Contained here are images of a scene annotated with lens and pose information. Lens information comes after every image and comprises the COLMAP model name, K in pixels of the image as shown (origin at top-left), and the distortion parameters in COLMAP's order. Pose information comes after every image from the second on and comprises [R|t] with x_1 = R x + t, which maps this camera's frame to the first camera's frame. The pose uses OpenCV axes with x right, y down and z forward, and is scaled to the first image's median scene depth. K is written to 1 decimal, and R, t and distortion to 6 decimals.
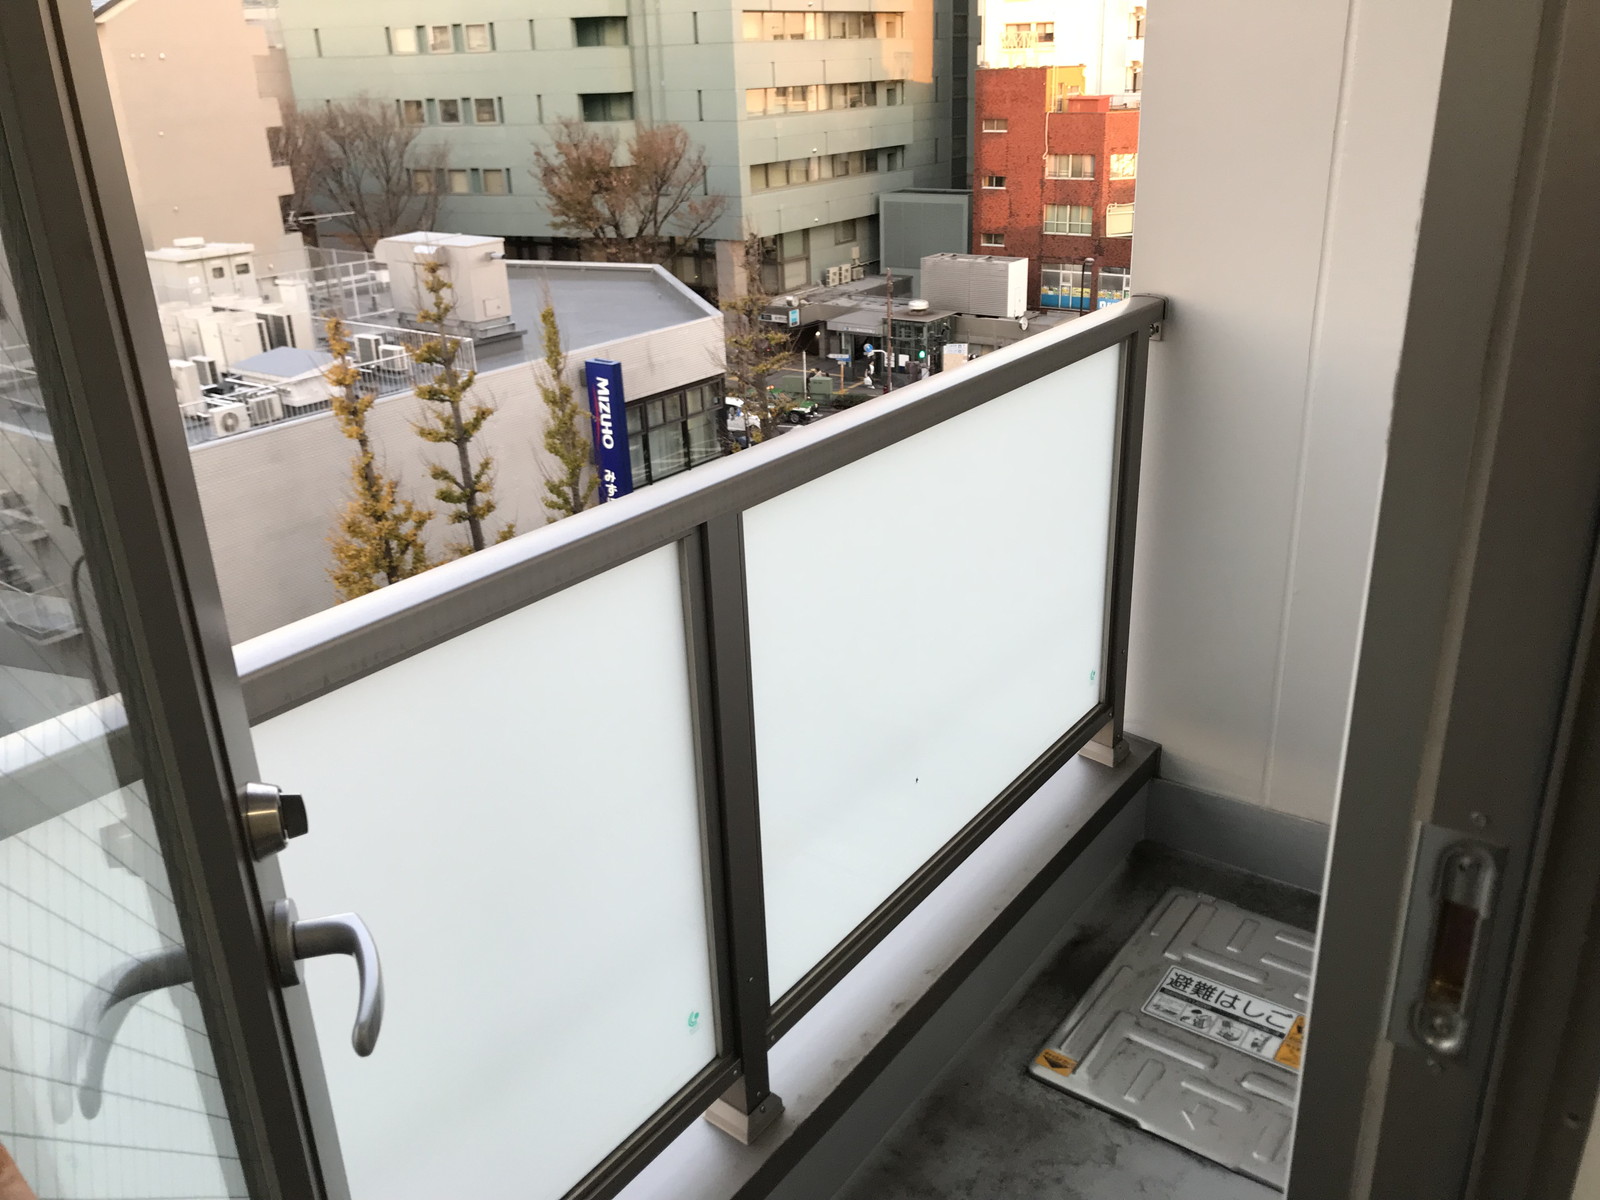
lens RADIAL K [[1315.1, 0, 816.2], [0, 1315.1, 601.1], [0, 0, 1]] dist [0.003076, 0.007340]
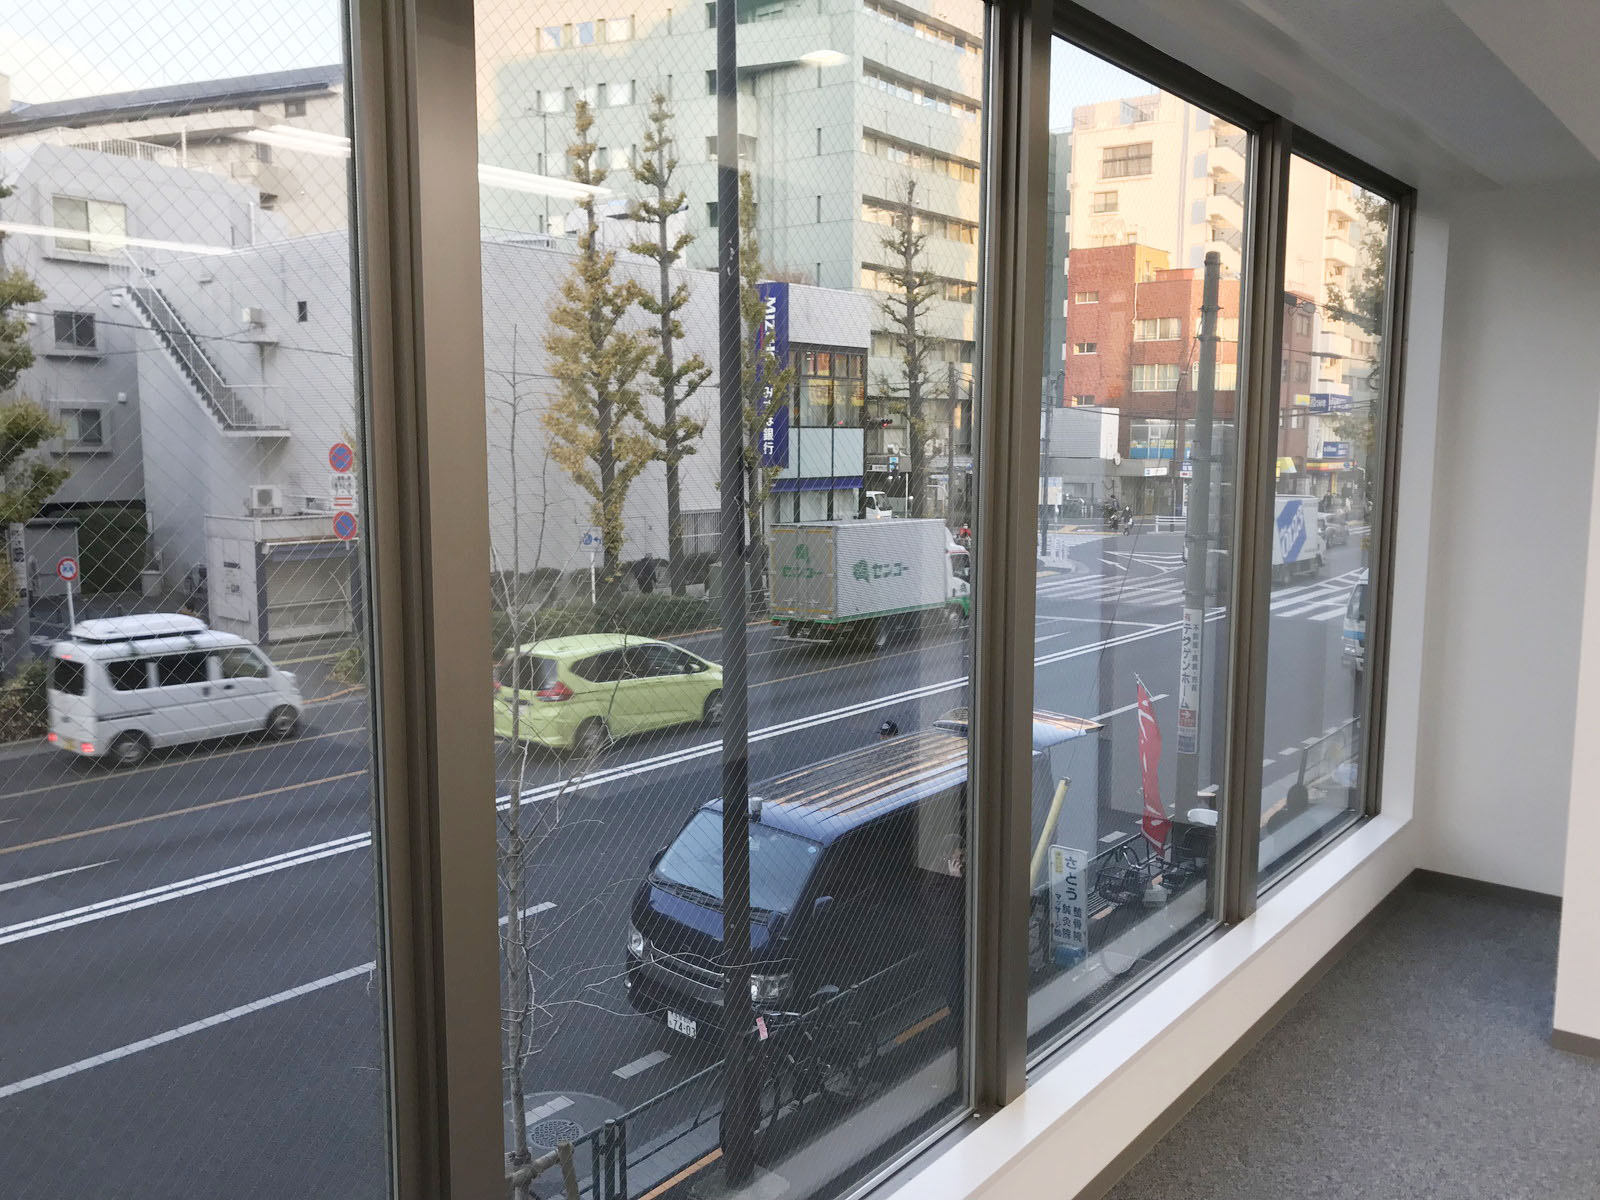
lens RADIAL K [[1315.1, 0, 816.2], [0, 1315.1, 601.1], [0, 0, 1]] dist [0.003076, 0.007340]
pose [[0.998256, 0.042951, -0.040507, -0.034747], [-0.051955, 0.964959, -0.257207, 0.179386], [0.028040, 0.258863, 0.965507, 0.002454]]
